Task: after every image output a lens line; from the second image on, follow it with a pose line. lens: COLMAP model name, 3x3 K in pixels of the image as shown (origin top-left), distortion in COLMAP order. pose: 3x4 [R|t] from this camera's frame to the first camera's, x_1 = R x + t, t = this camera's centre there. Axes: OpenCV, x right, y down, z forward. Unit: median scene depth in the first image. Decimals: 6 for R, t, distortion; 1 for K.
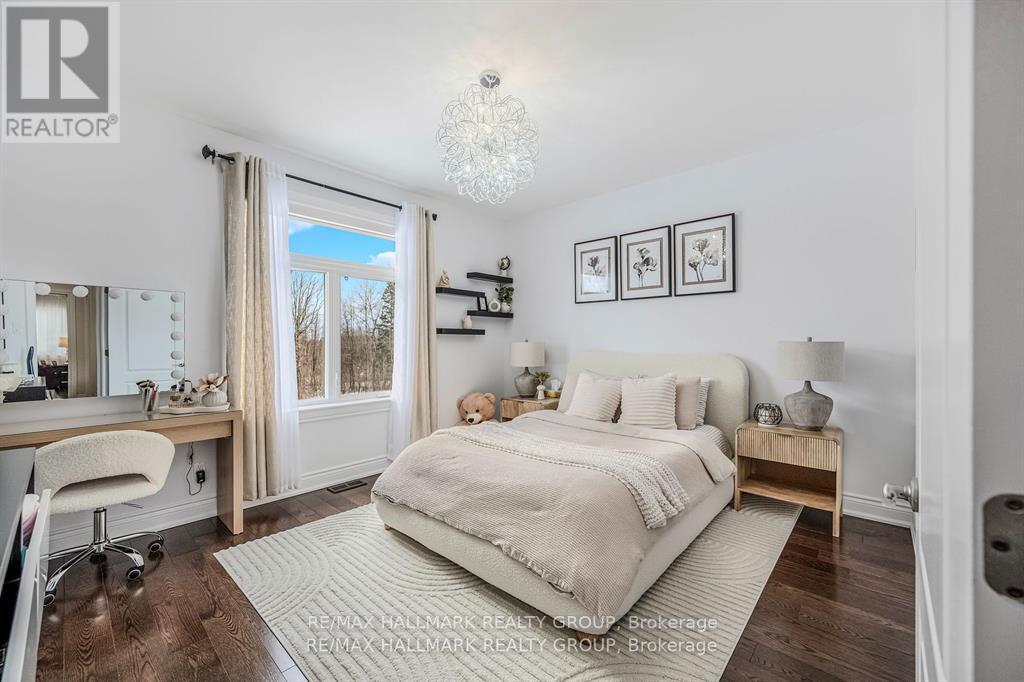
lens RADIAL K [[410.8, 0, 511.7], [0, 410.8, 342.2], [0, 0, 1]] dist [0.001360, 0.000025]
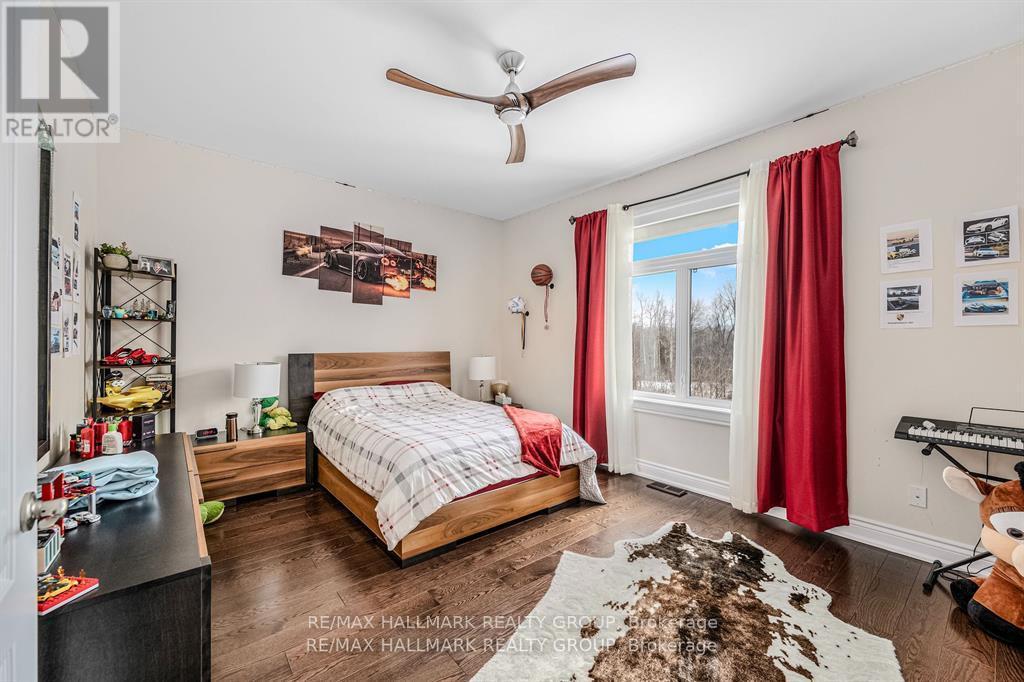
lens RADIAL K [[410.8, 0, 511.8], [0, 410.8, 341.1], [0, 0, 1]] dist [0.001360, 0.000025]
pose [[-0.141519, 0.006448, -0.989915, 0.607033], [-0.005435, 0.999959, 0.007291, -0.002073], [0.989921, 0.006412, -0.141478, 0.773870]]
